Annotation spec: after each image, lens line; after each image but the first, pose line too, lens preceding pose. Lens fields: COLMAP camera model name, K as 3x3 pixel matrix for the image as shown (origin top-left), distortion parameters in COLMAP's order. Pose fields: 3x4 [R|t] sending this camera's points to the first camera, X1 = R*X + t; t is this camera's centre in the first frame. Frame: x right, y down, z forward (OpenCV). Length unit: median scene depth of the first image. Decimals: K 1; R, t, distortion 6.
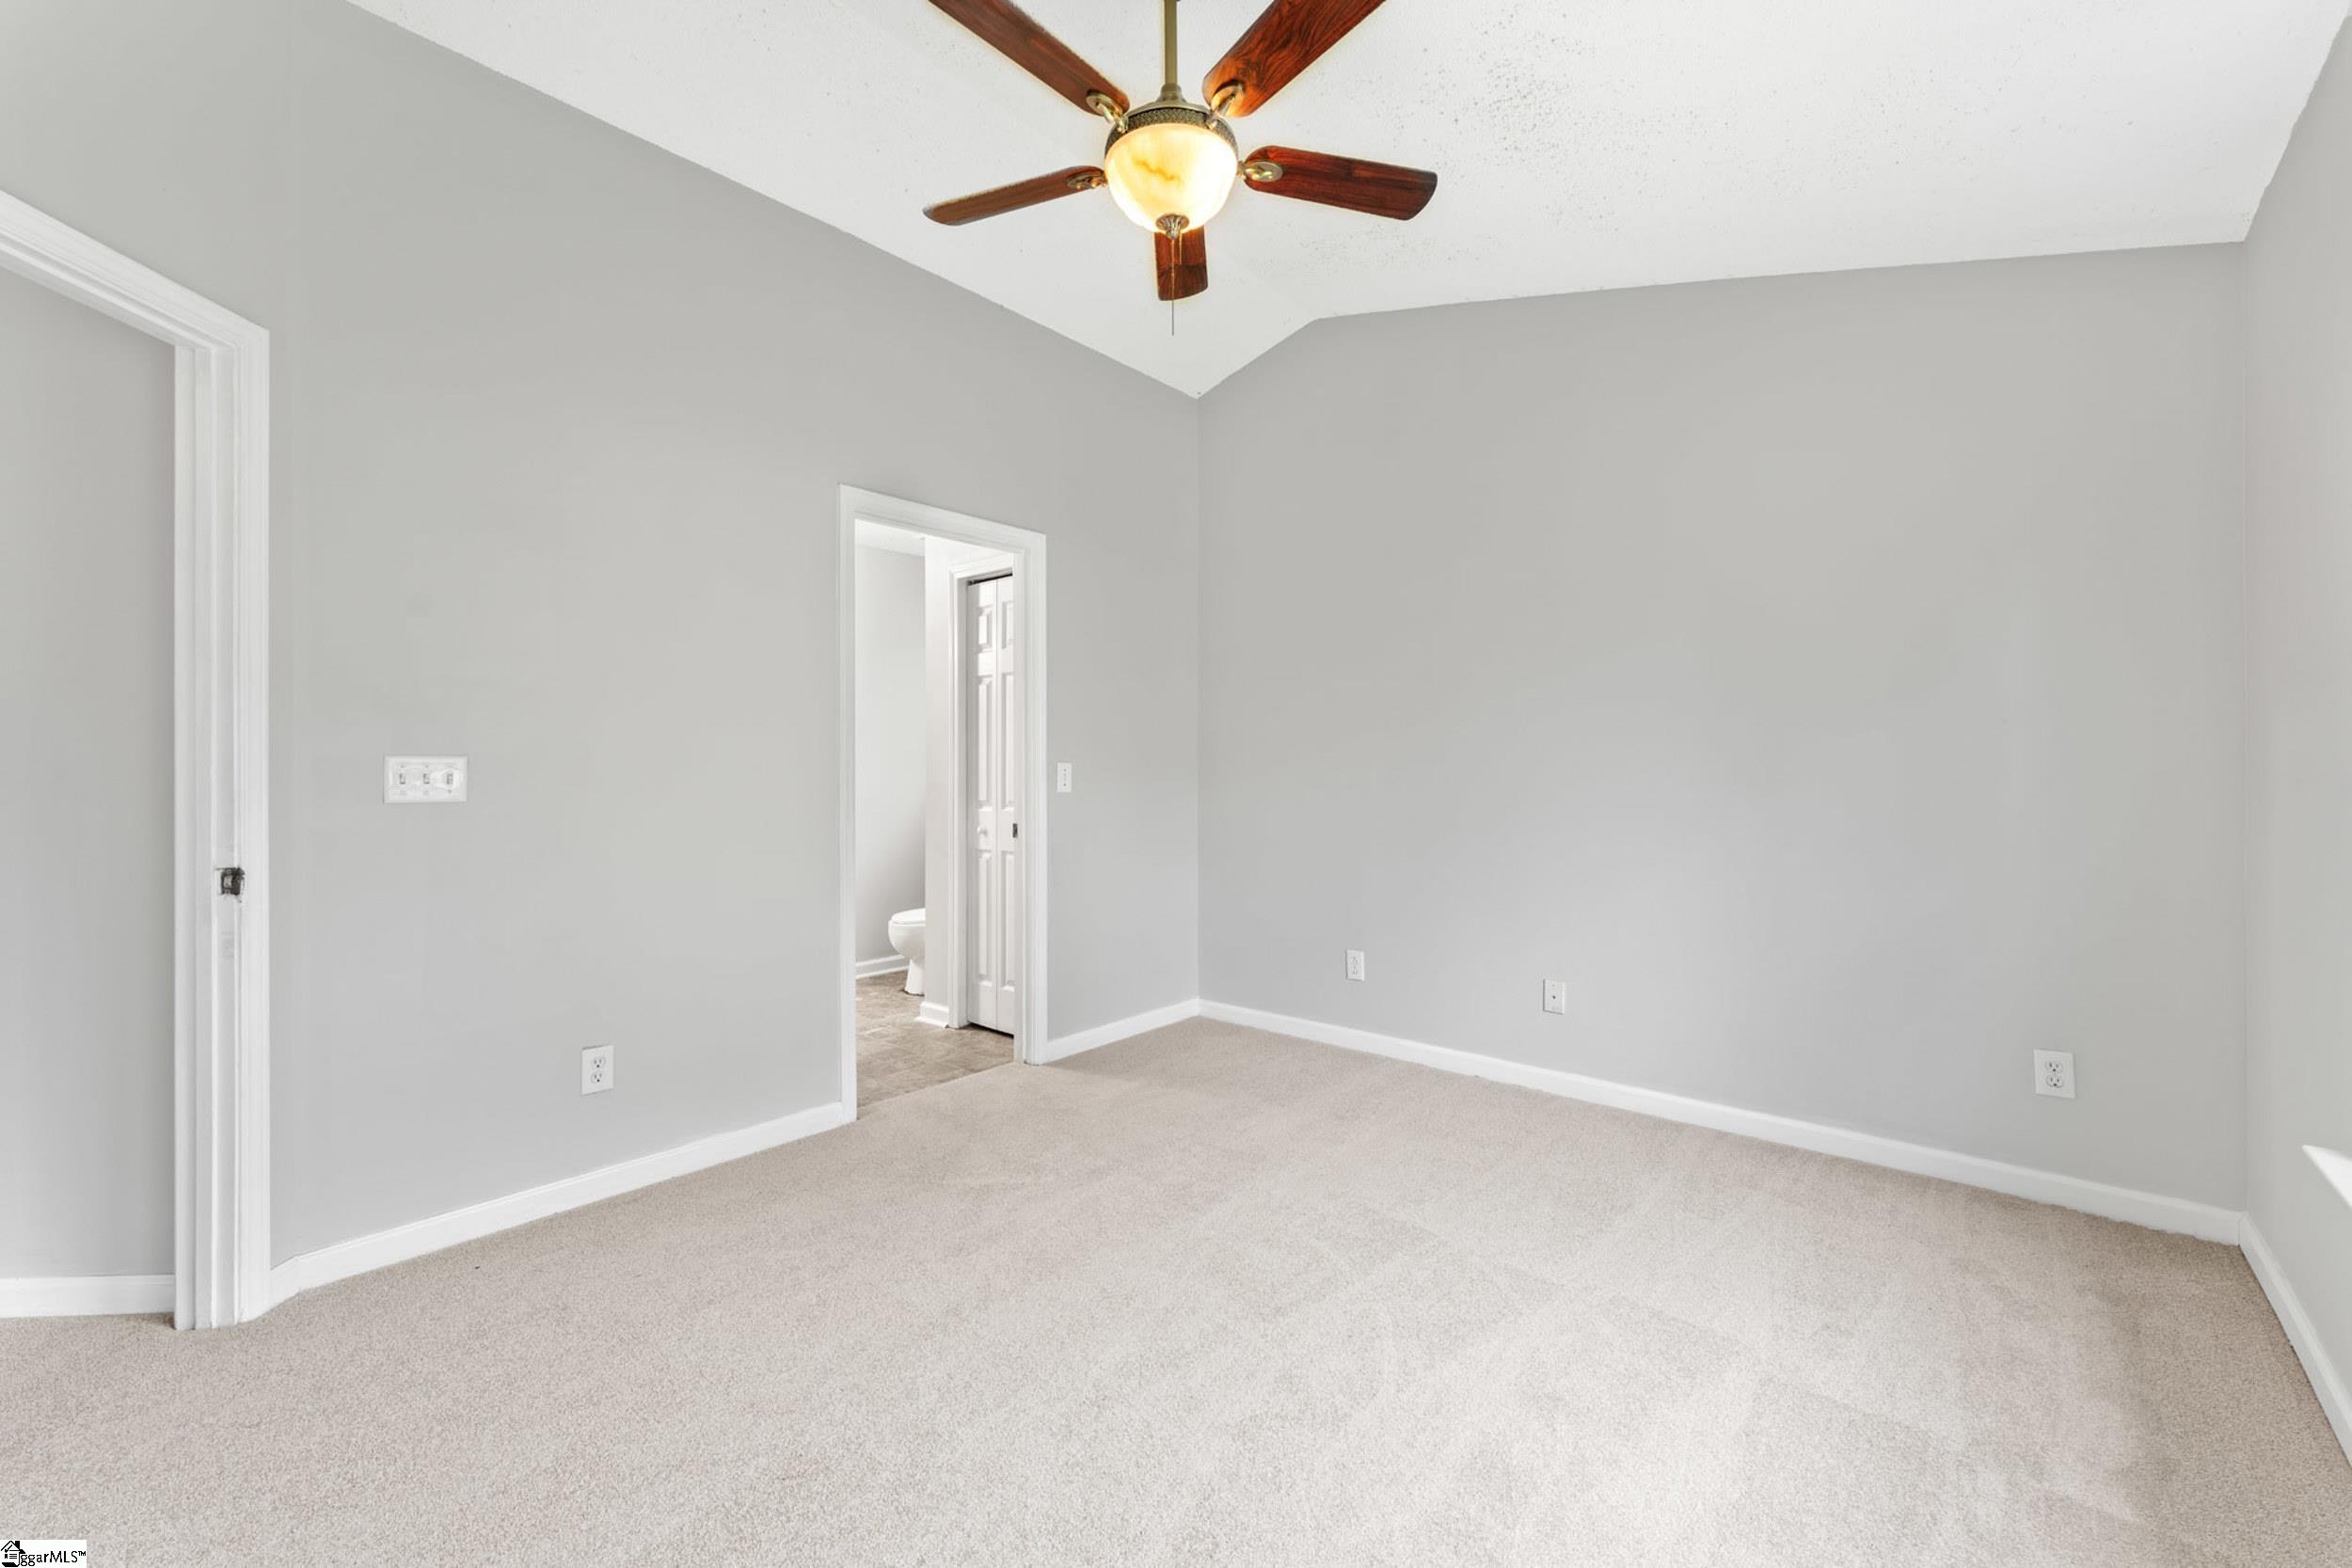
lens RADIAL K [[945.9, 0, 1159.0], [0, 945.9, 765.0], [0, 0, 1]] dist [-0.000916, -0.000186]
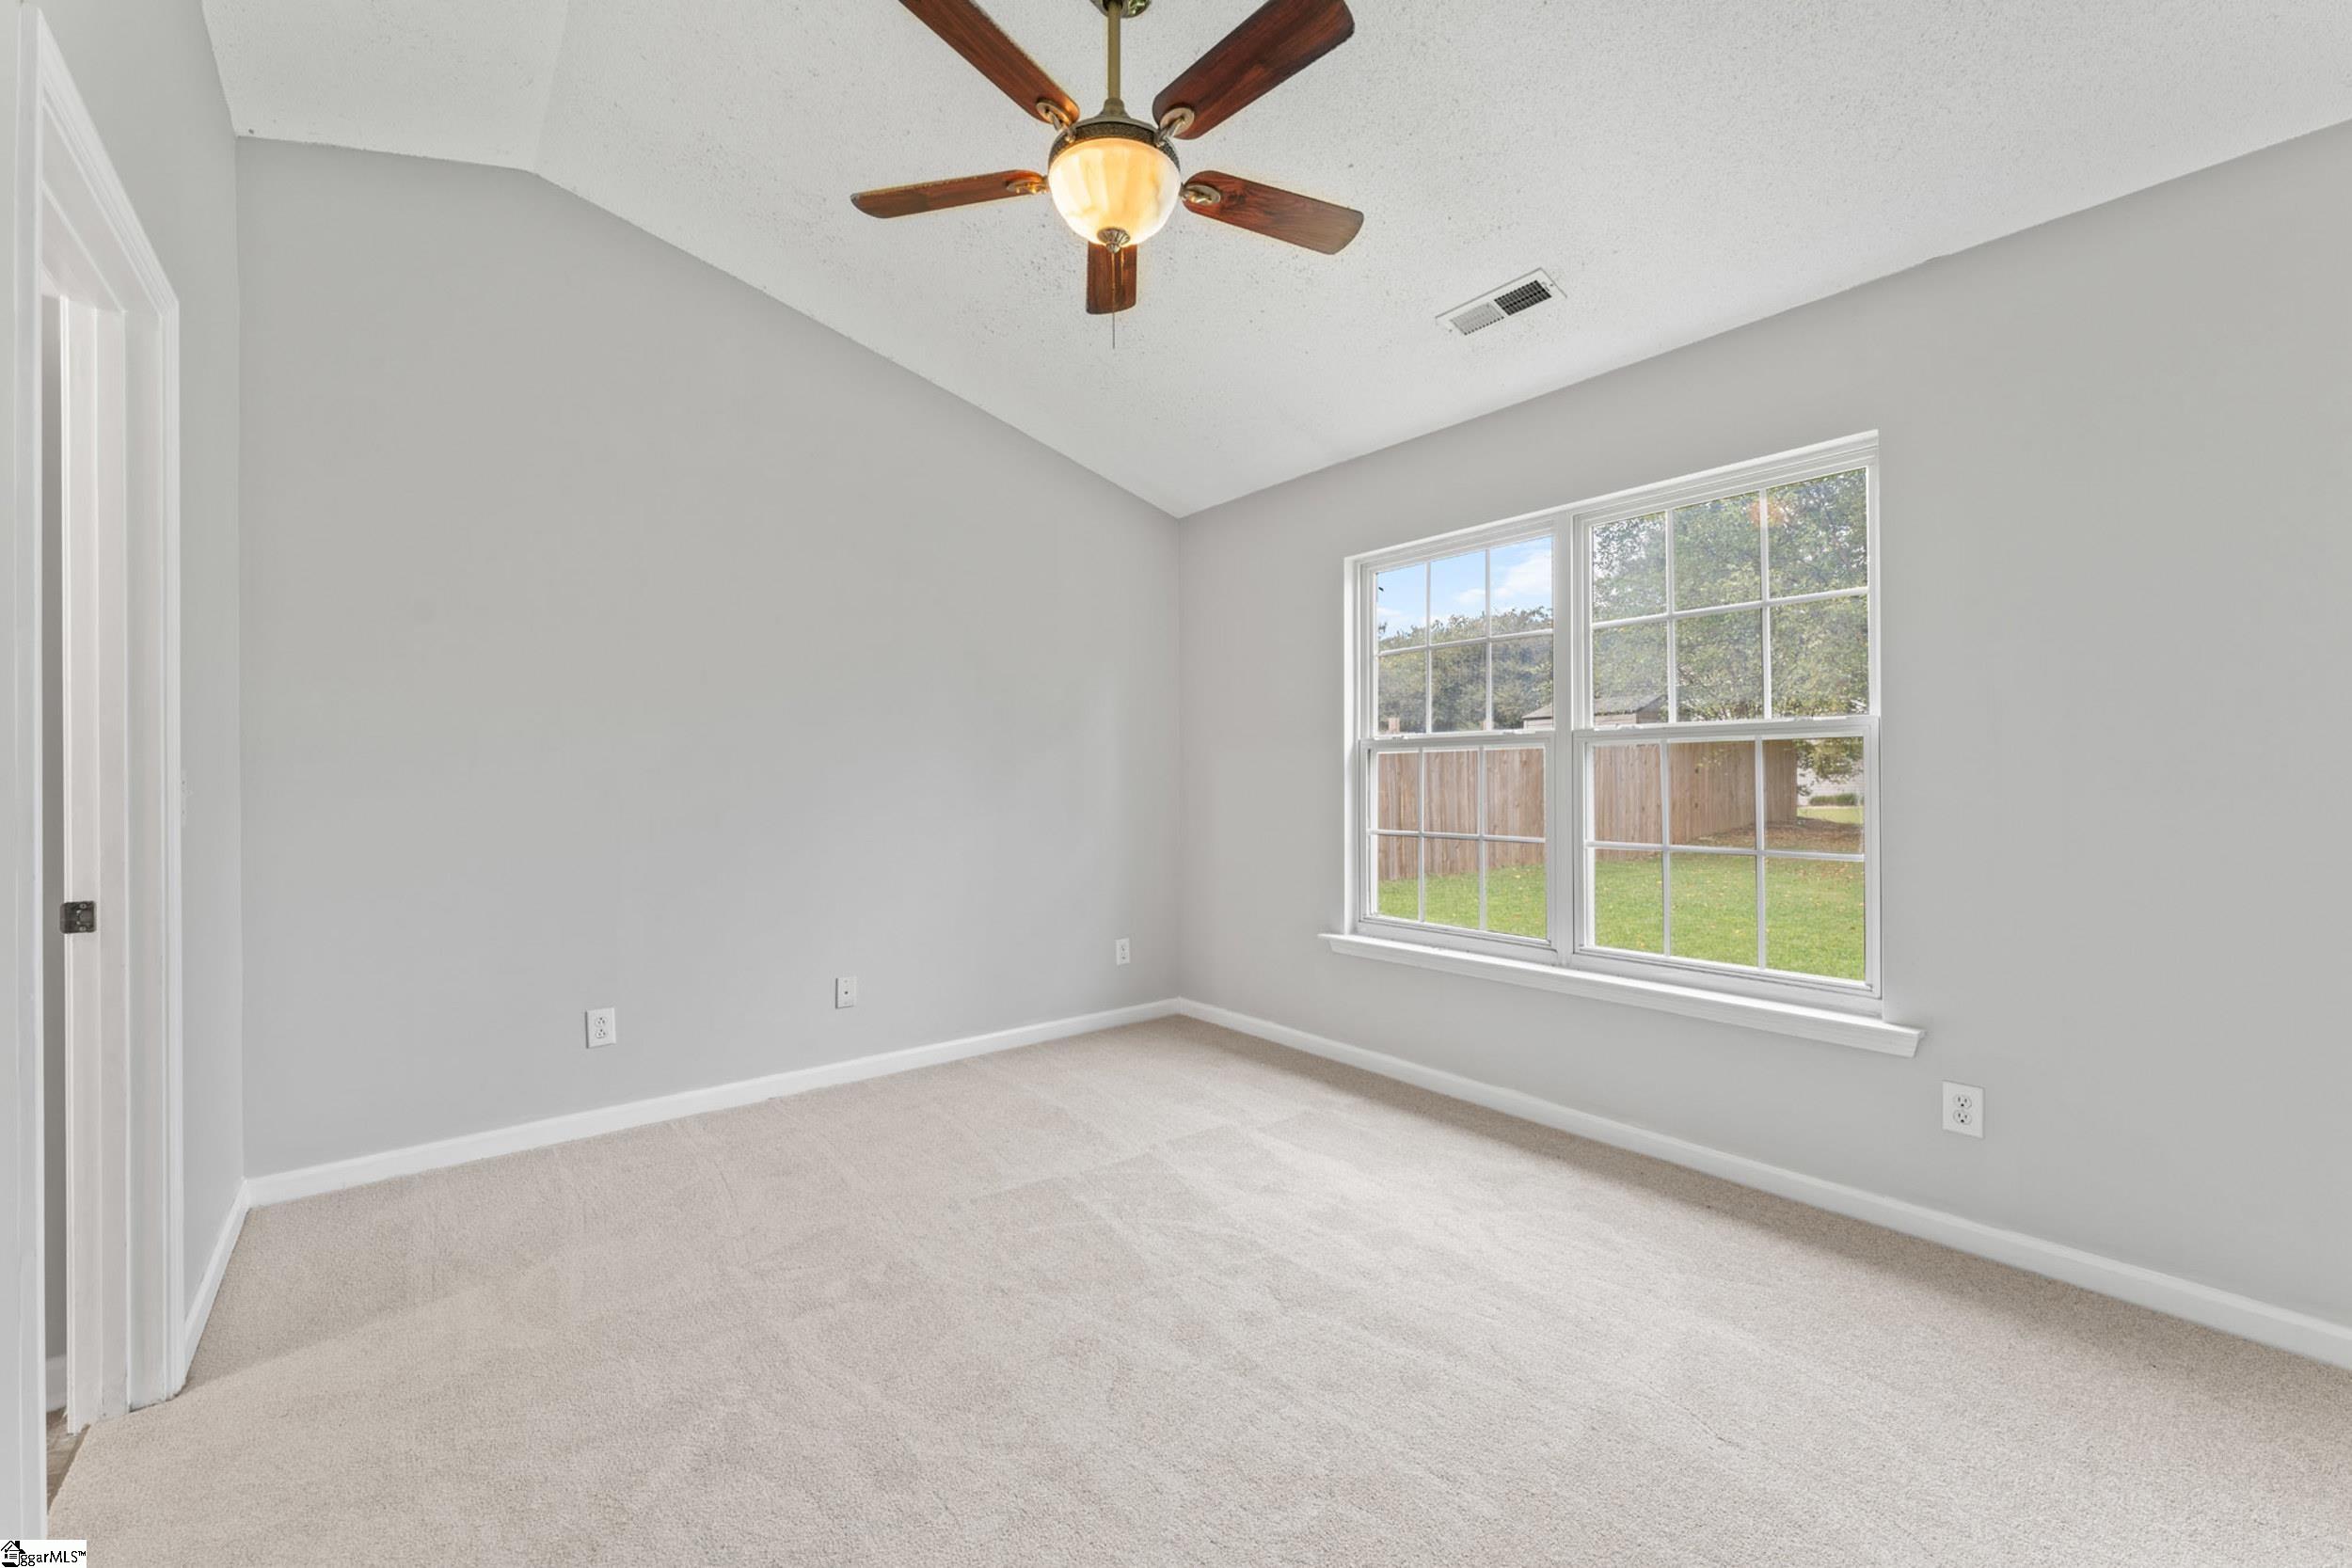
lens RADIAL K [[945.9, 0, 1195.6], [0, 945.9, 785.1], [0, 0, 1]] dist [-0.000916, -0.000186]
pose [[0.138494, -0.006569, 0.990341, -0.711296], [-0.007487, 0.999942, 0.007680, 0.001794], [-0.990335, -0.008478, 0.138437, 0.573059]]
